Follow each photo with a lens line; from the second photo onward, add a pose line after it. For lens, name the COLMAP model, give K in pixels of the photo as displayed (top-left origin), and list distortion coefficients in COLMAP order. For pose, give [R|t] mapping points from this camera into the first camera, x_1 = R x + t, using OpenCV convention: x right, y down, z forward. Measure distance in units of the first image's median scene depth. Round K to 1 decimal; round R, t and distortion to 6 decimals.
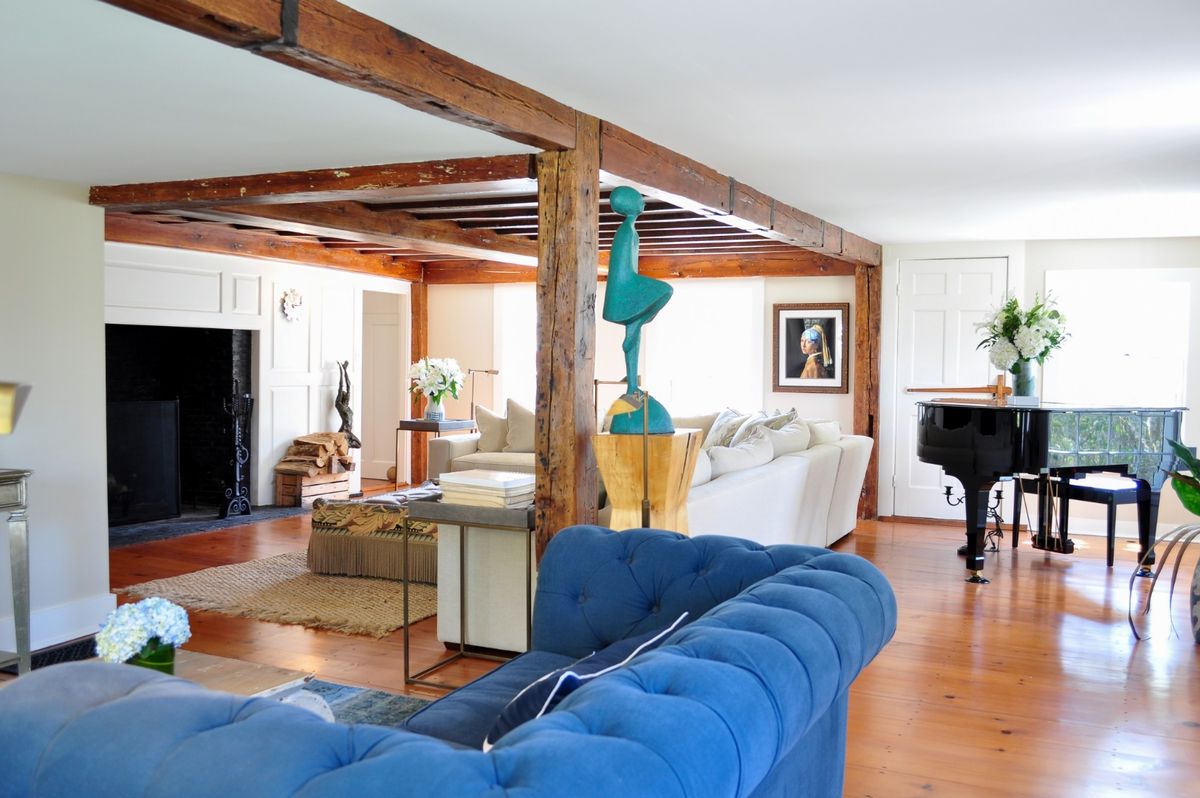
lens RADIAL K [[1086.8, 0, 608.1], [0, 1086.8, 398.8], [0, 0, 1]] dist [-0.032005, 0.000000]
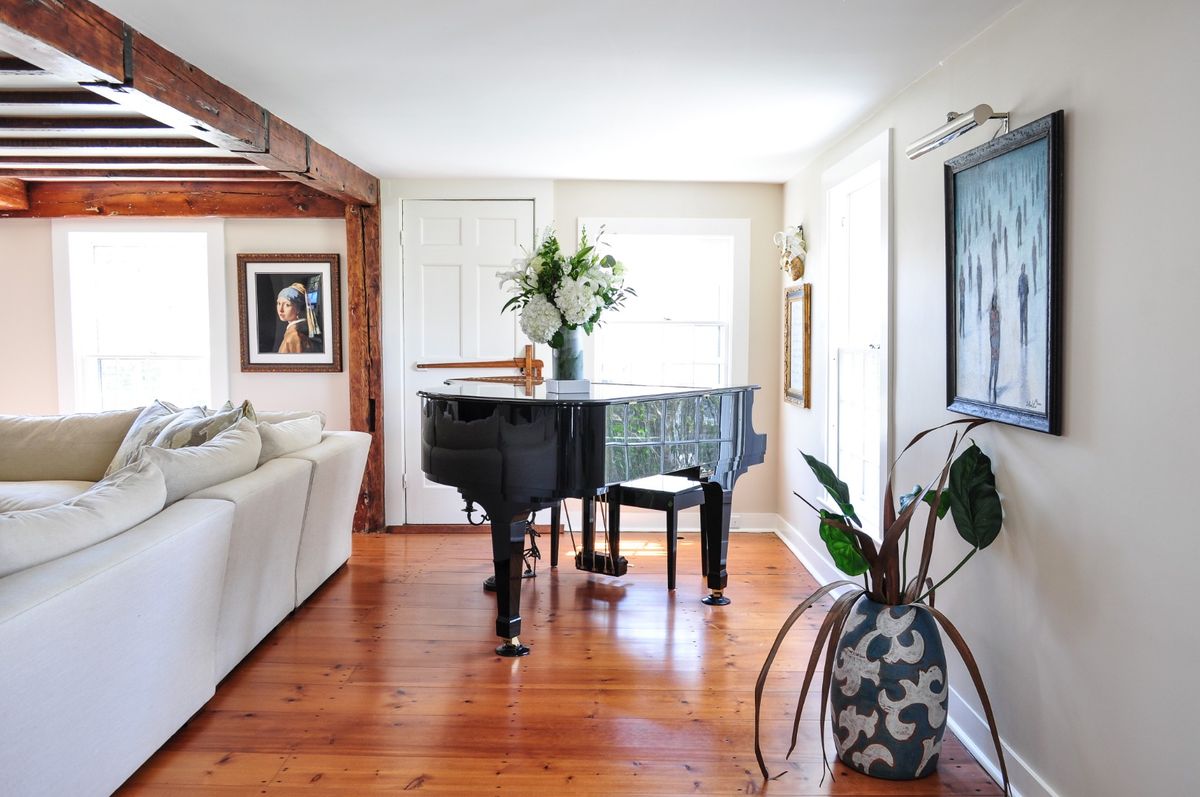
lens RADIAL K [[939.8, 0, 594.5], [0, 939.8, 393.0], [0, 0, 1]] dist [-0.027974, 0.005141]
pose [[0.908501, -0.037031, 0.416240, 0.131192], [0.022413, 0.998950, 0.039953, -0.015587], [-0.417282, -0.026968, 0.908377, 0.394338]]
